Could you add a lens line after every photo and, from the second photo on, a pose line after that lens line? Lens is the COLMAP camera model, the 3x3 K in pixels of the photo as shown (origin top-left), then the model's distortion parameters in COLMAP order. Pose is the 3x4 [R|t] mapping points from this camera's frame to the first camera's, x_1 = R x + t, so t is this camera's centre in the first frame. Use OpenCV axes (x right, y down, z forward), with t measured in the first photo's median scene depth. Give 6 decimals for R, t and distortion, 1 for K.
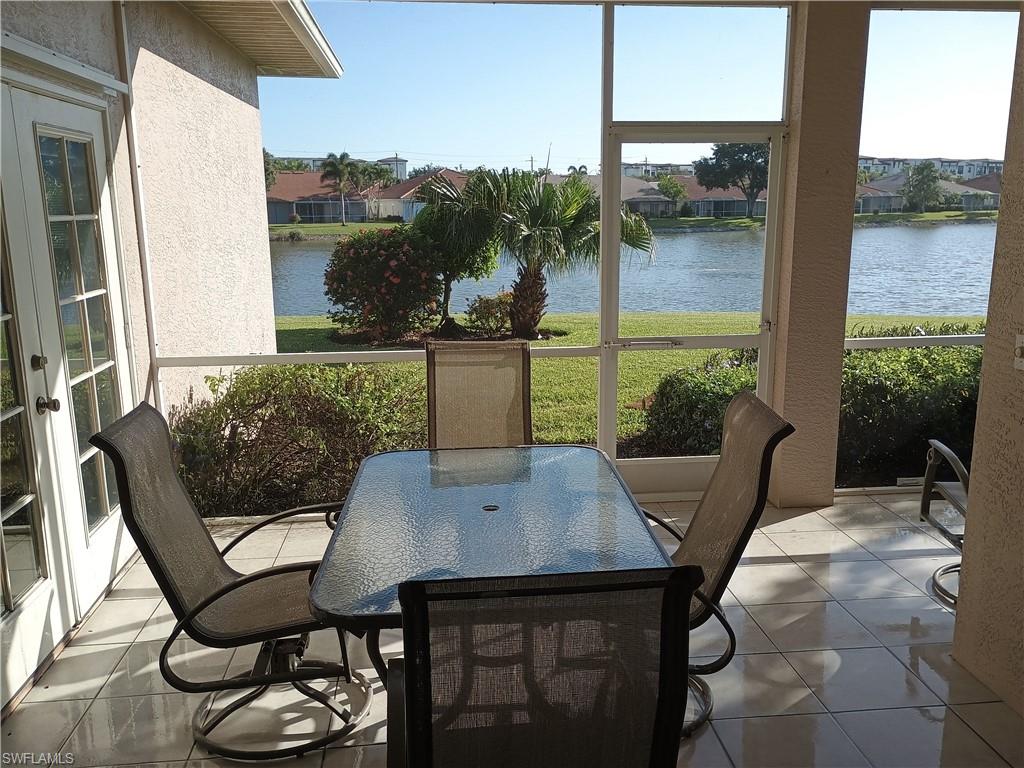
lens RADIAL K [[887.5, 0, 547.2], [0, 887.5, 390.9], [0, 0, 1]] dist [0.083804, -0.109940]
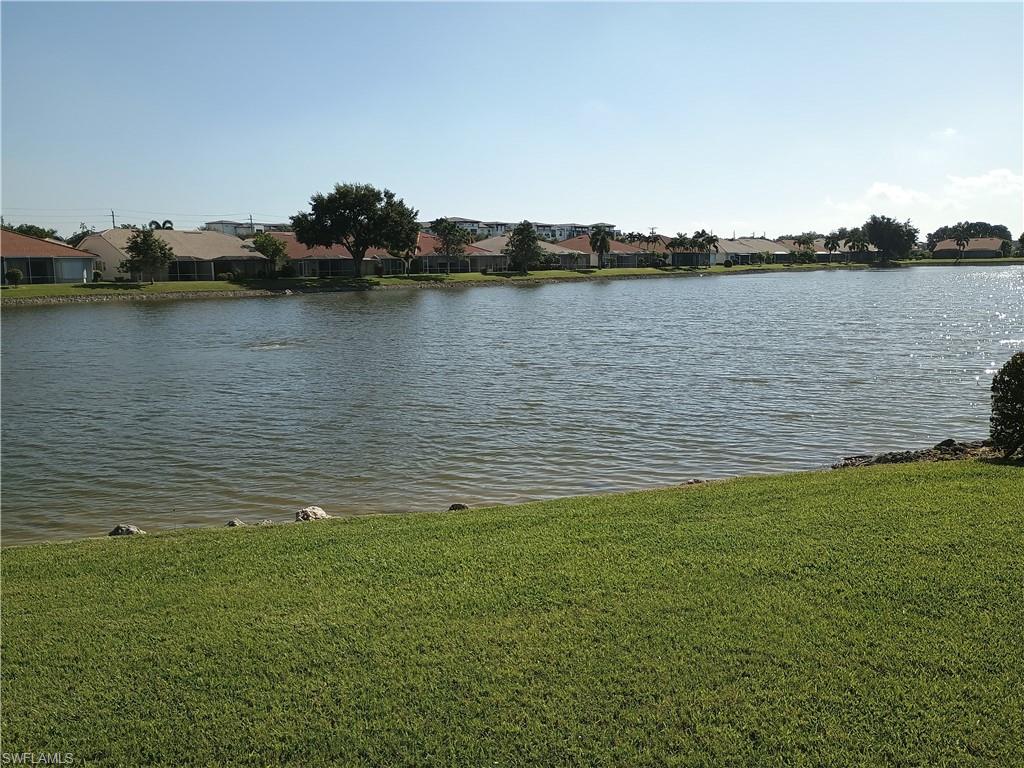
lens RADIAL K [[872.8, 0, 514.3], [0, 872.8, 388.4], [0, 0, 1]] dist [0.078586, -0.085113]
pose [[0.930001, -0.060472, 0.362547, 0.392833], [0.084335, 0.995165, -0.050343, -0.181653], [-0.357750, 0.077395, 0.930605, 0.959618]]
